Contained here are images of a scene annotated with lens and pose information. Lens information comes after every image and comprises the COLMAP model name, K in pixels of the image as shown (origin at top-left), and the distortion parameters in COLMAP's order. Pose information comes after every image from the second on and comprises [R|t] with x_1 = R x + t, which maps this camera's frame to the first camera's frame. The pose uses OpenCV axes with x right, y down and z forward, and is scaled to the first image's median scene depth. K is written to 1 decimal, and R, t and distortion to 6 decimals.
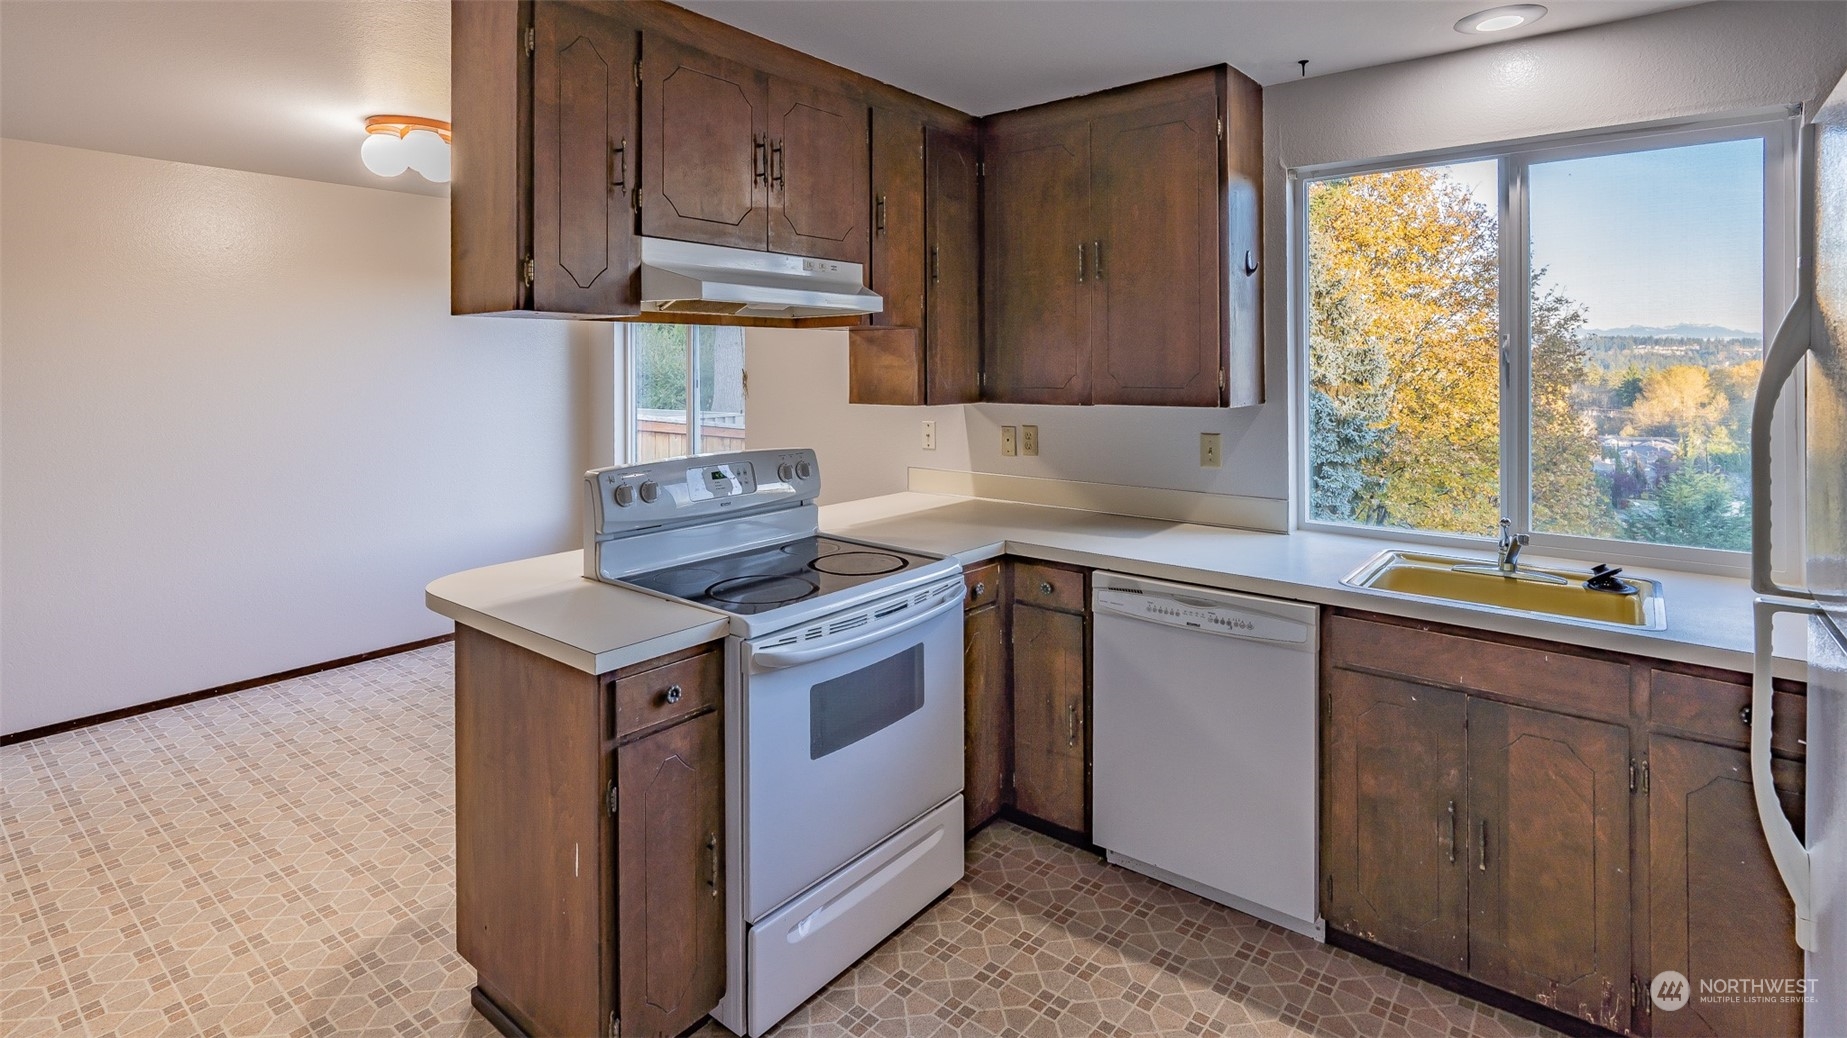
lens RADIAL K [[895.3, 0, 916.1], [0, 895.3, 353.5], [0, 0, 1]] dist [-0.000382, 0.000174]
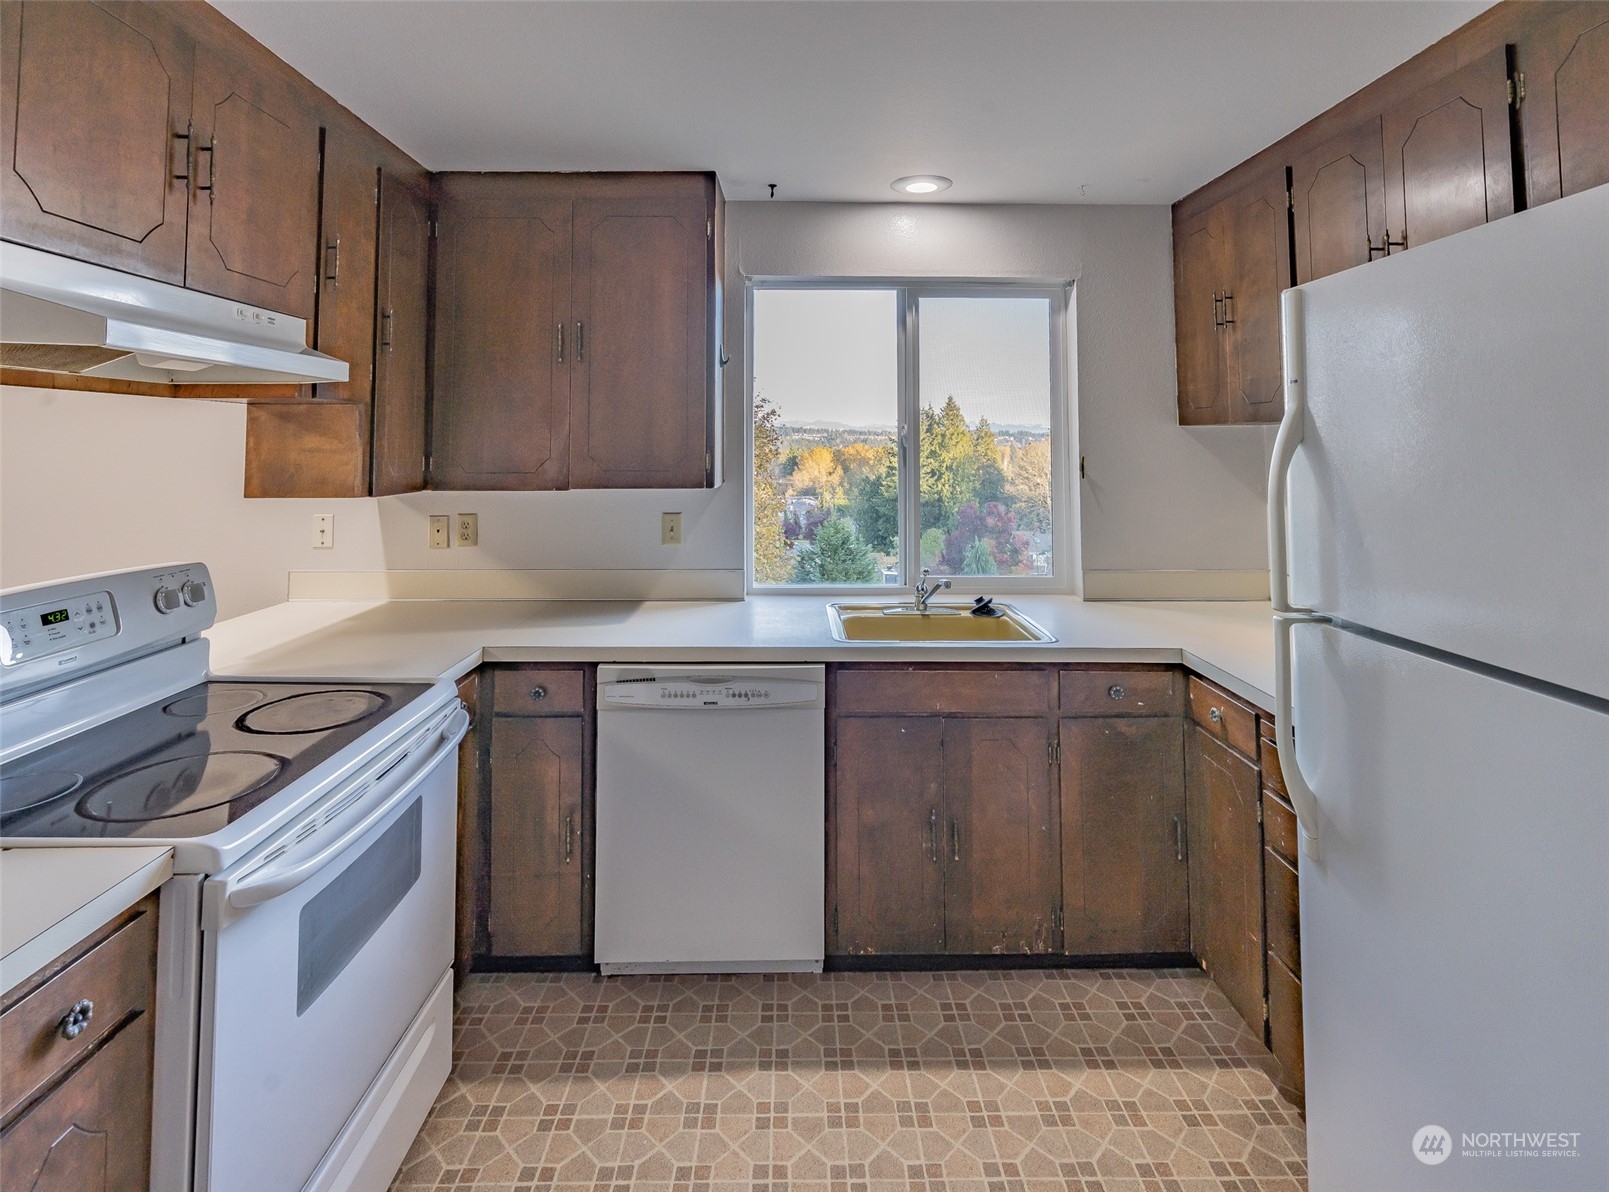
lens RADIAL K [[789.4, 0, 800.3], [0, 789.4, 400.7], [0, 0, 1]] dist [-0.000676, 0.000860]
pose [[0.765302, 0.038723, 0.642505, -0.199663], [-0.010113, 0.998789, -0.048150, -0.000026], [-0.643592, 0.030351, 0.764767, 0.227589]]
